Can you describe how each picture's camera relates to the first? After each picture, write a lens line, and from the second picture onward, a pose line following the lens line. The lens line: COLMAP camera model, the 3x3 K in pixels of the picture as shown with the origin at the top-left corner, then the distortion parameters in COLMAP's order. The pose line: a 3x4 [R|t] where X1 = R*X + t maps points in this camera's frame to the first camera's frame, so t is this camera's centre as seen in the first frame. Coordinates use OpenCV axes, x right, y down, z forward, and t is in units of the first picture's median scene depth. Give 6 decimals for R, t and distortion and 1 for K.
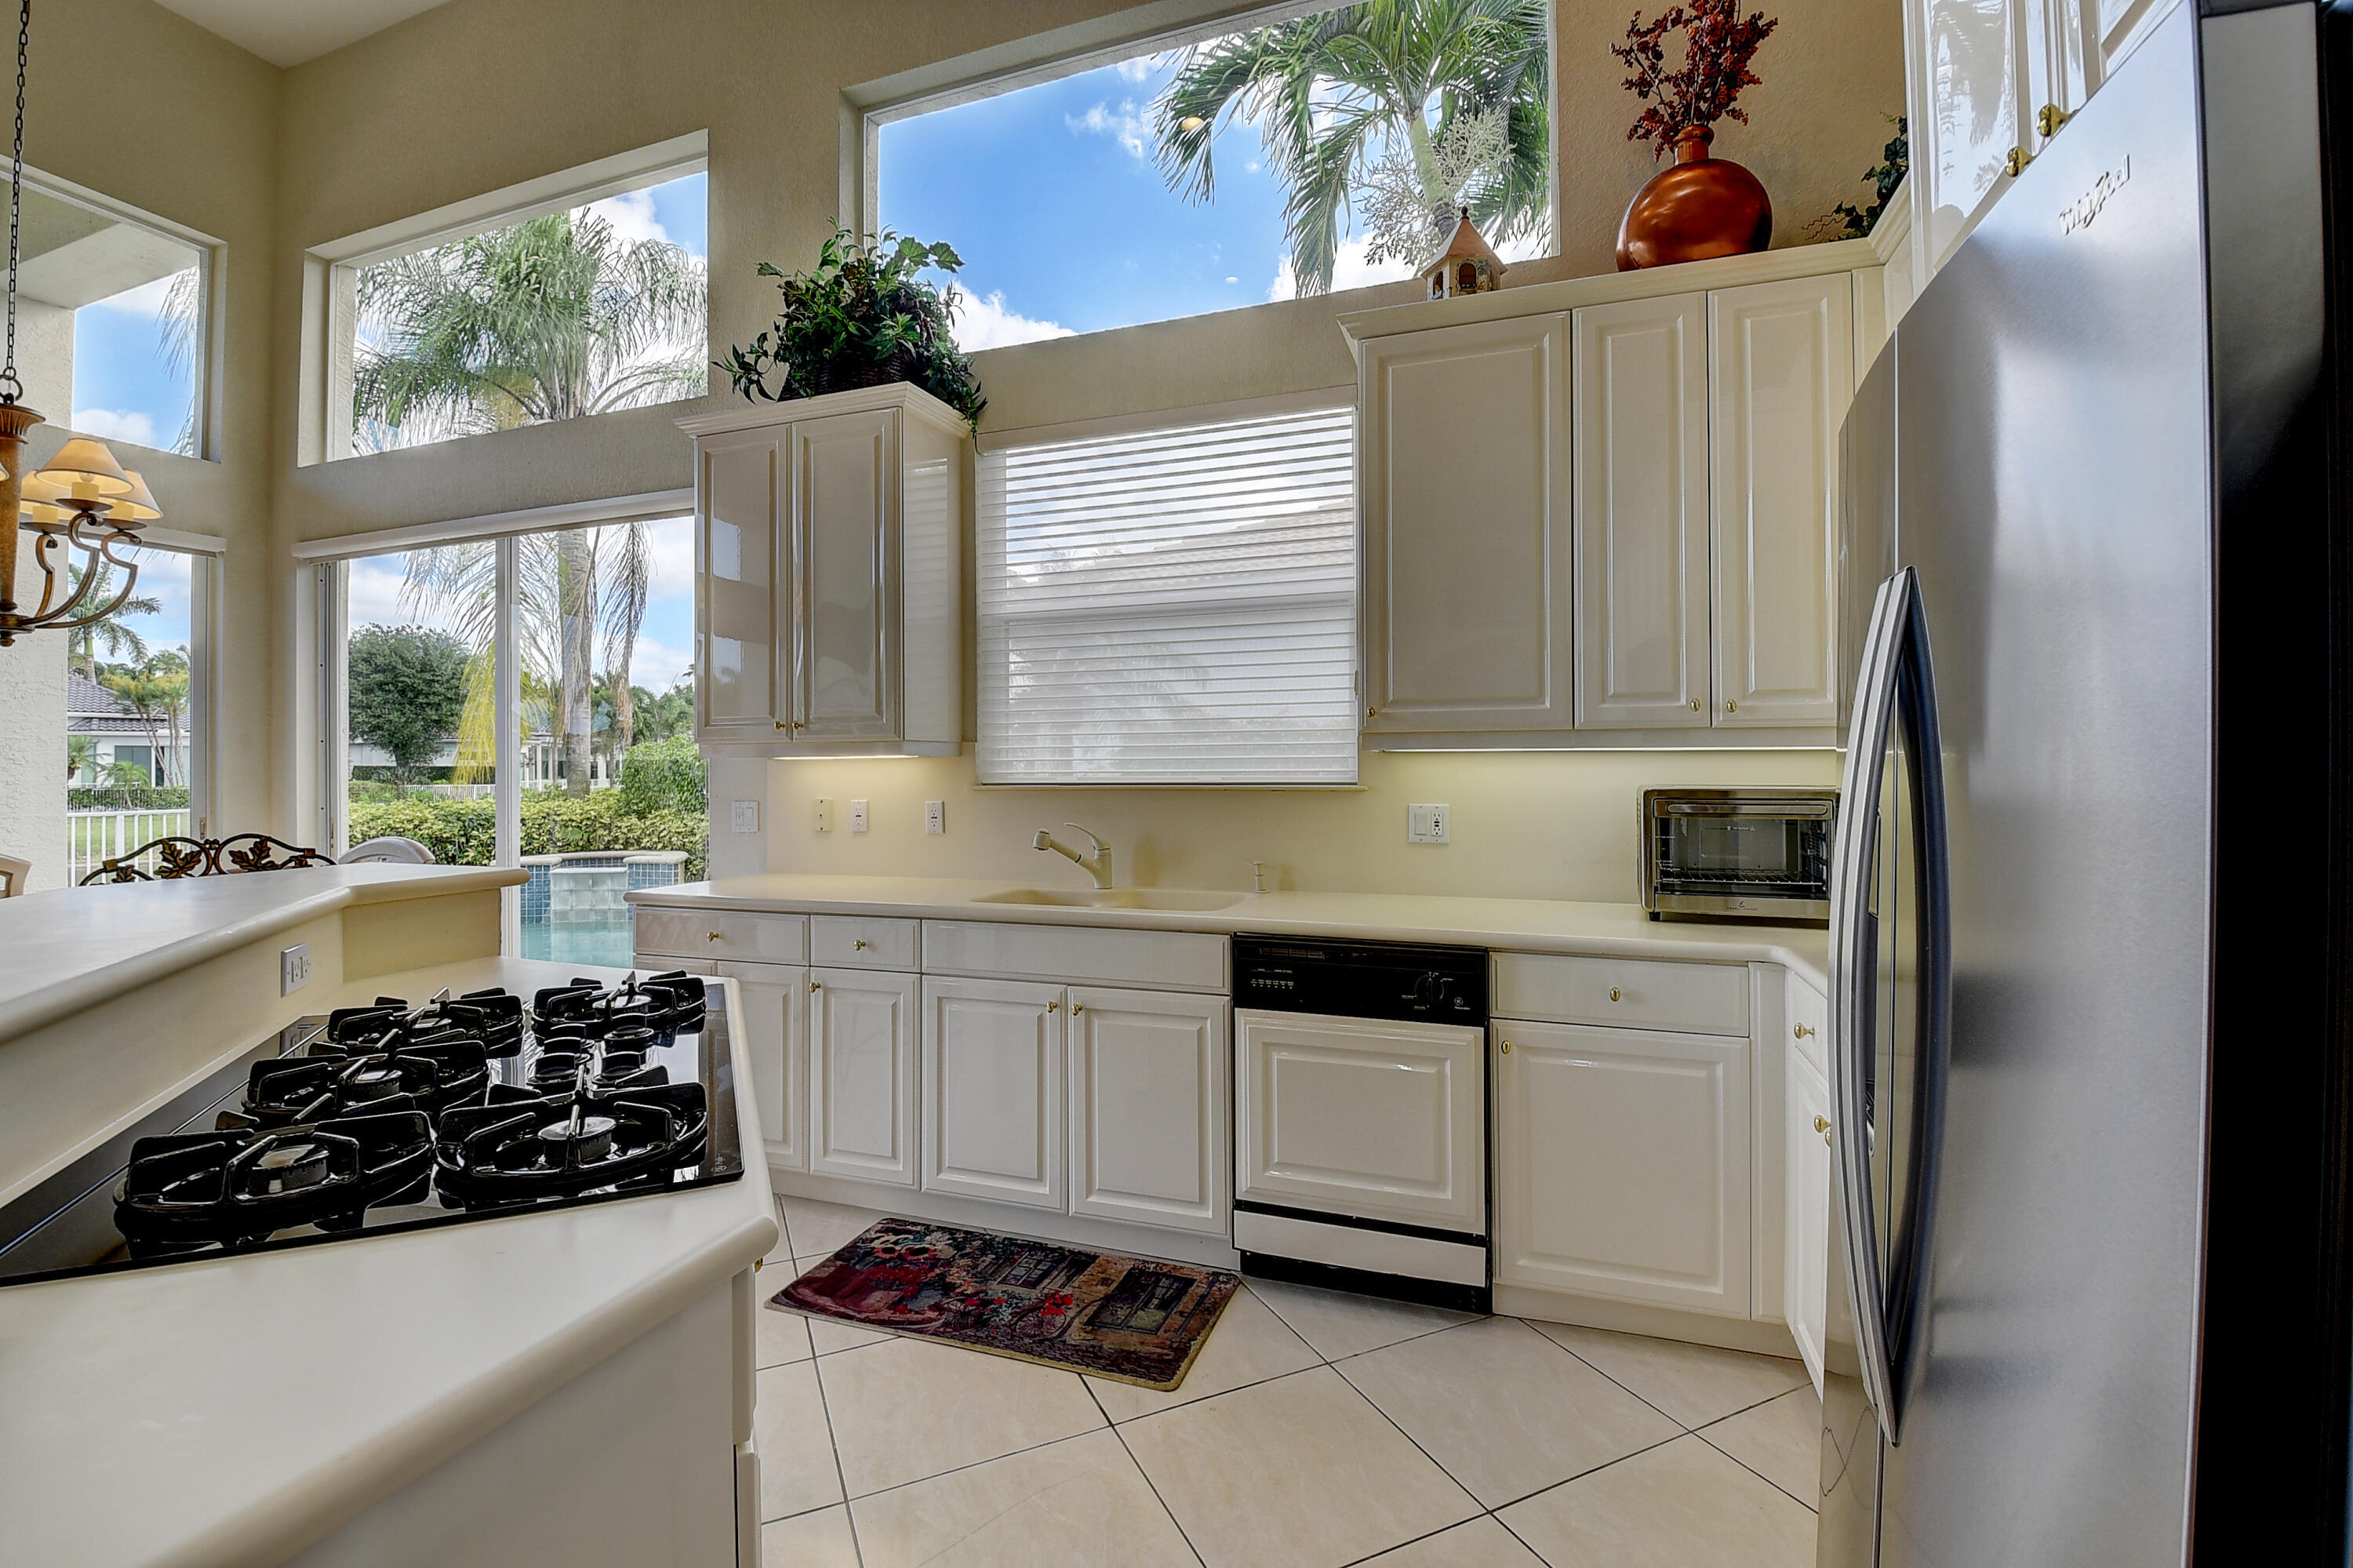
lens RADIAL K [[1038.3, 0, 1176.1], [0, 1038.3, 760.5], [0, 0, 1]] dist [0.017263, -0.027805]
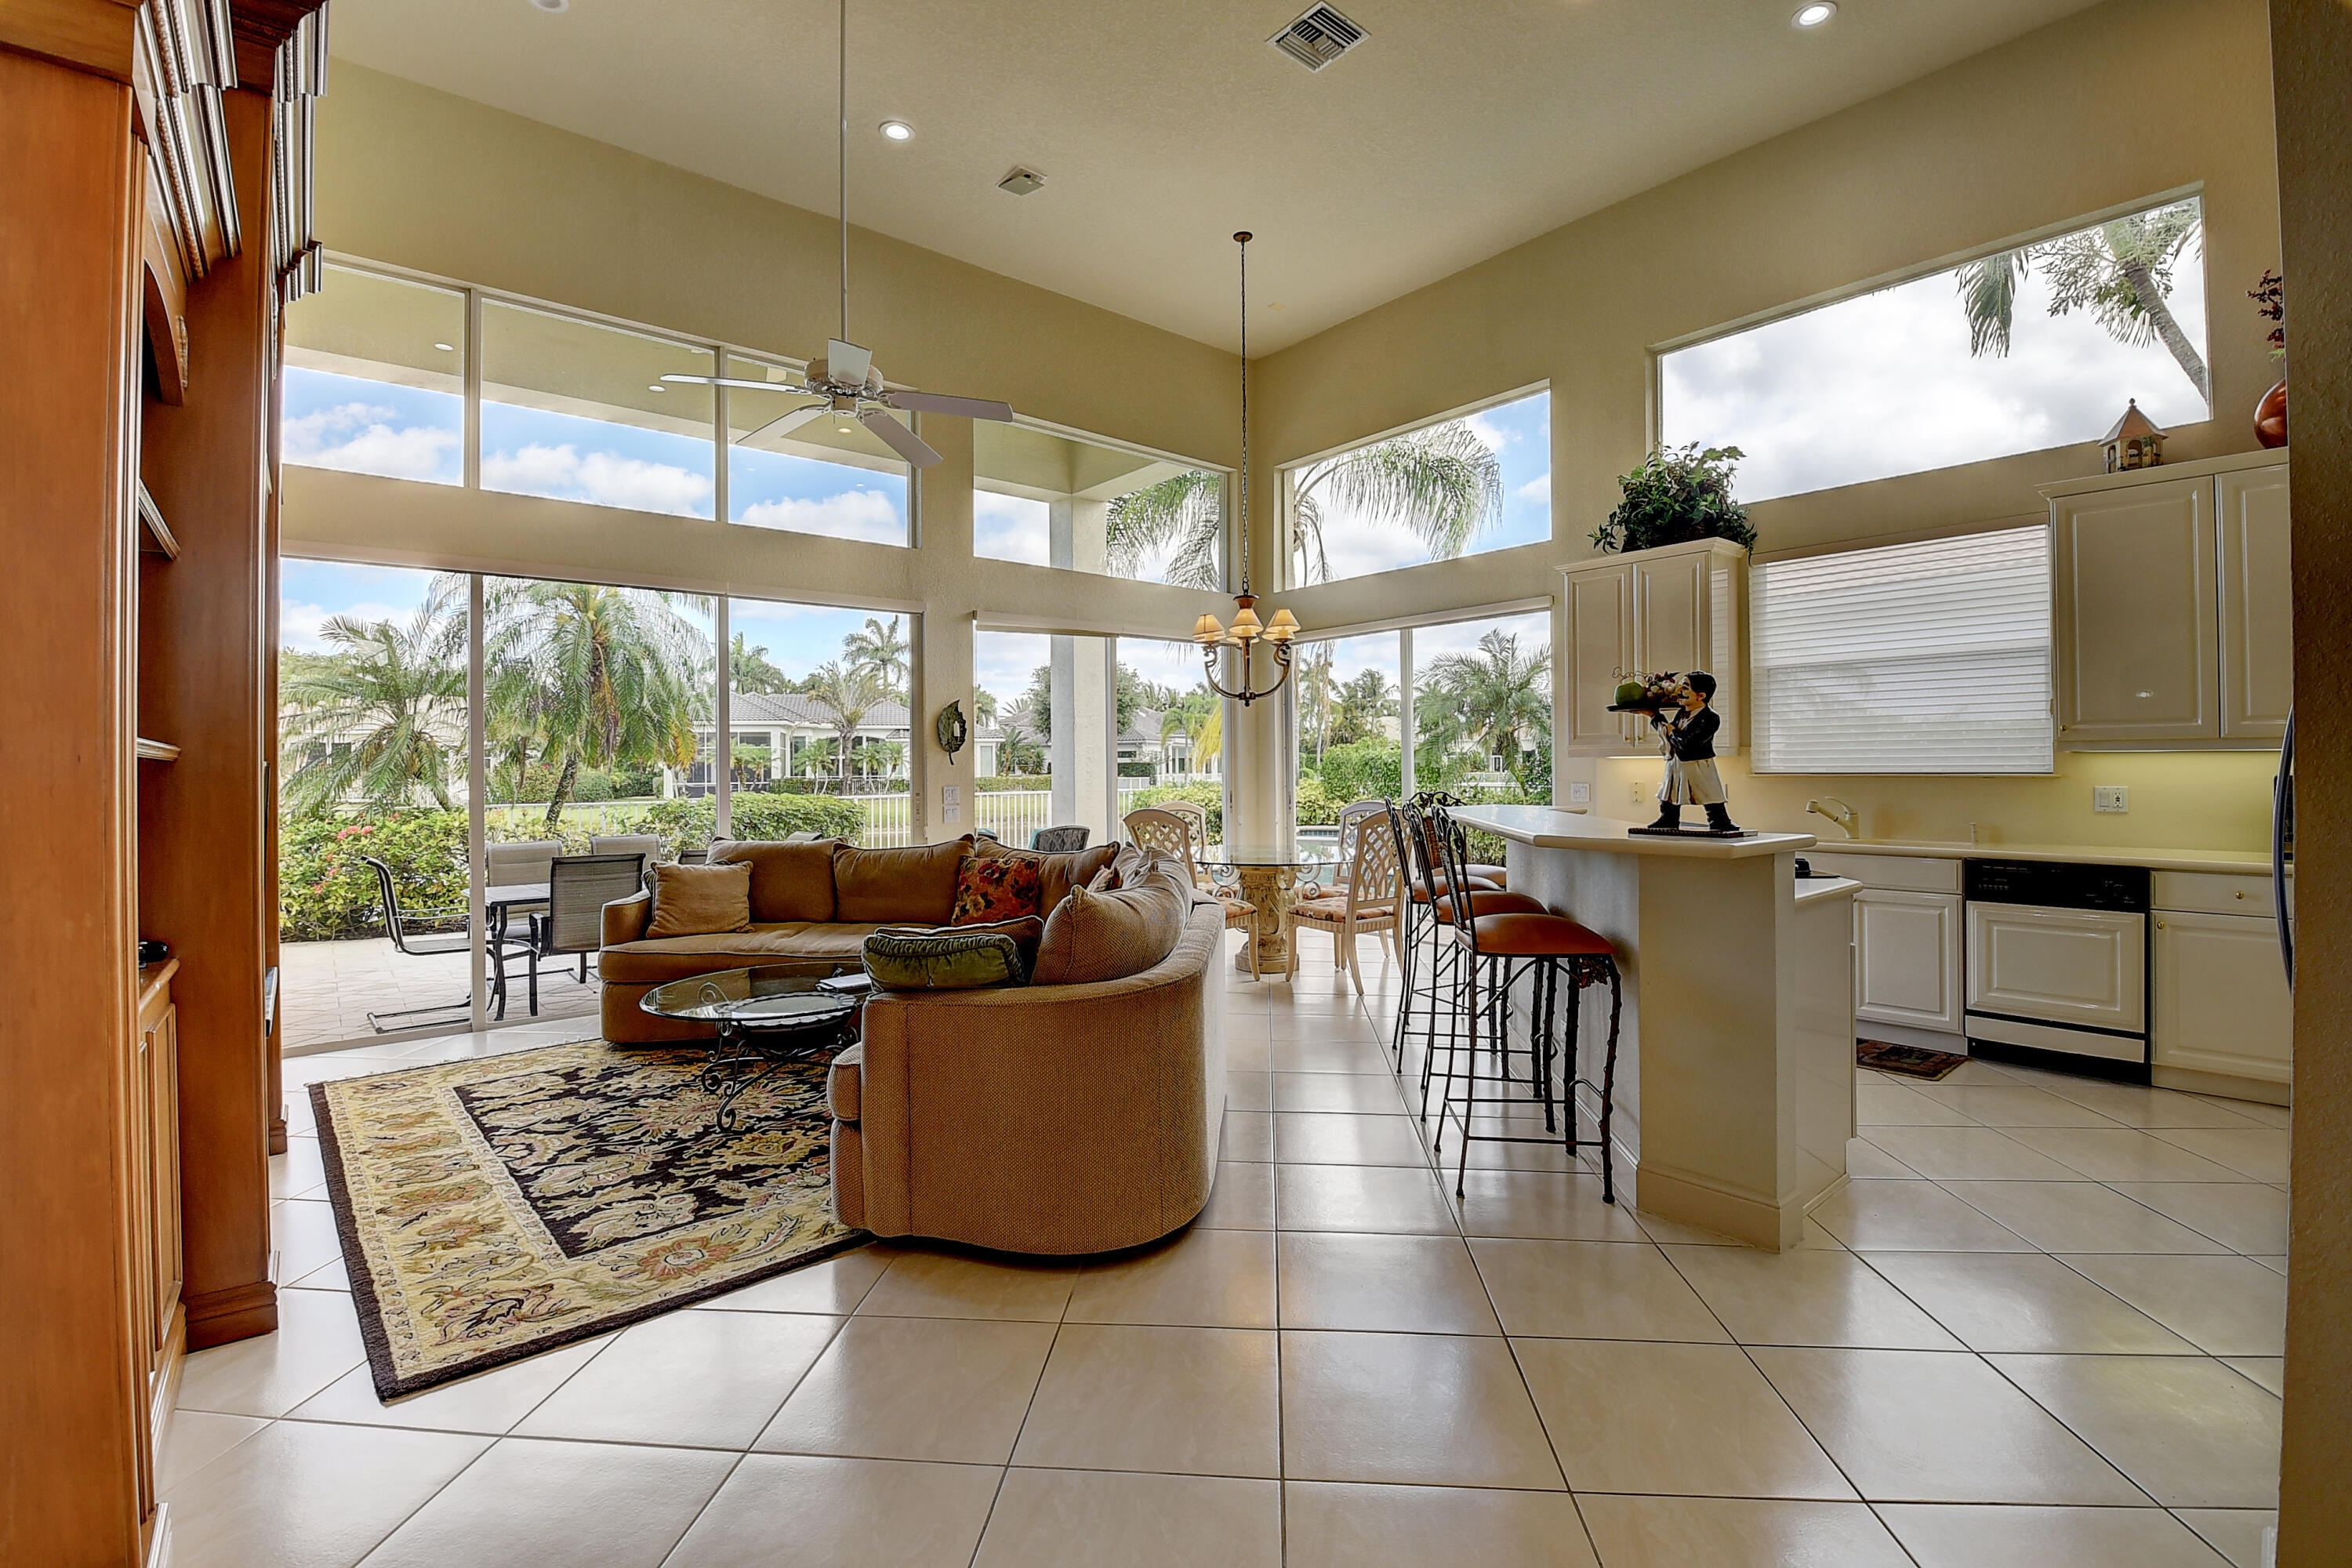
lens RADIAL K [[1037.8, 0, 1175.6], [0, 1037.8, 760.5], [0, 0, 1]] dist [0.017263, -0.027805]
pose [[0.867417, -0.003452, -0.497570, -0.181926], [0.005699, 0.999979, 0.002998, -0.007203], [0.497550, -0.005436, 0.867418, -0.941414]]
